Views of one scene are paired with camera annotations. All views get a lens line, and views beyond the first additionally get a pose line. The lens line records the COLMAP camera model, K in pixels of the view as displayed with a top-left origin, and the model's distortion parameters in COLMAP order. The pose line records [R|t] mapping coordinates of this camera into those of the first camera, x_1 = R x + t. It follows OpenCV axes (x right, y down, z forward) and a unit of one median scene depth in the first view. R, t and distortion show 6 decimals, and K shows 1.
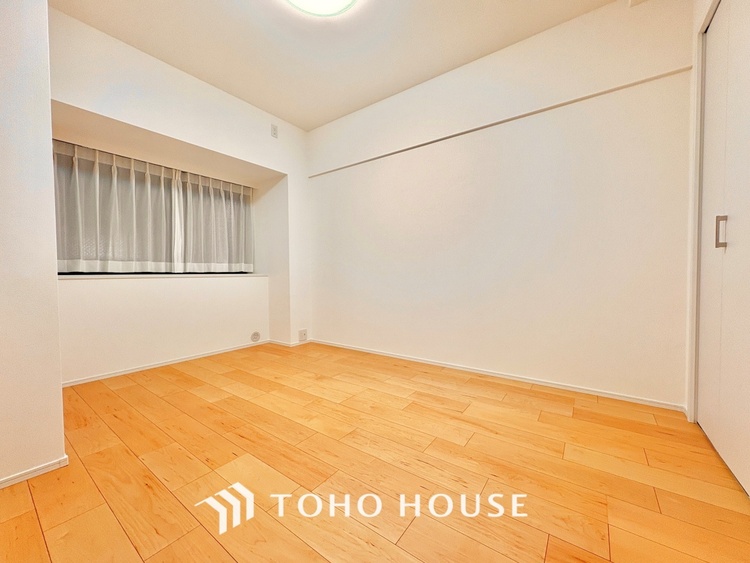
lens RADIAL K [[297.9, 0, 376.0], [0, 297.9, 283.5], [0, 0, 1]] dist [-0.002509, 0.001185]
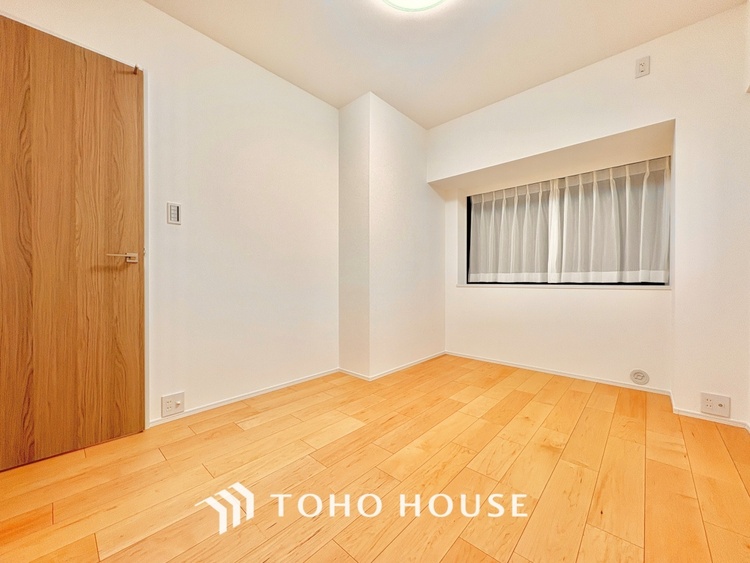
lens RADIAL K [[297.9, 0, 375.2], [0, 297.9, 279.0], [0, 0, 1]] dist [-0.002509, 0.001185]
pose [[-0.111461, -0.004477, -0.993759, 0.427644], [-0.040109, 0.999195, -0.000003, -0.028483], [0.992959, 0.039859, -0.111551, 0.586286]]
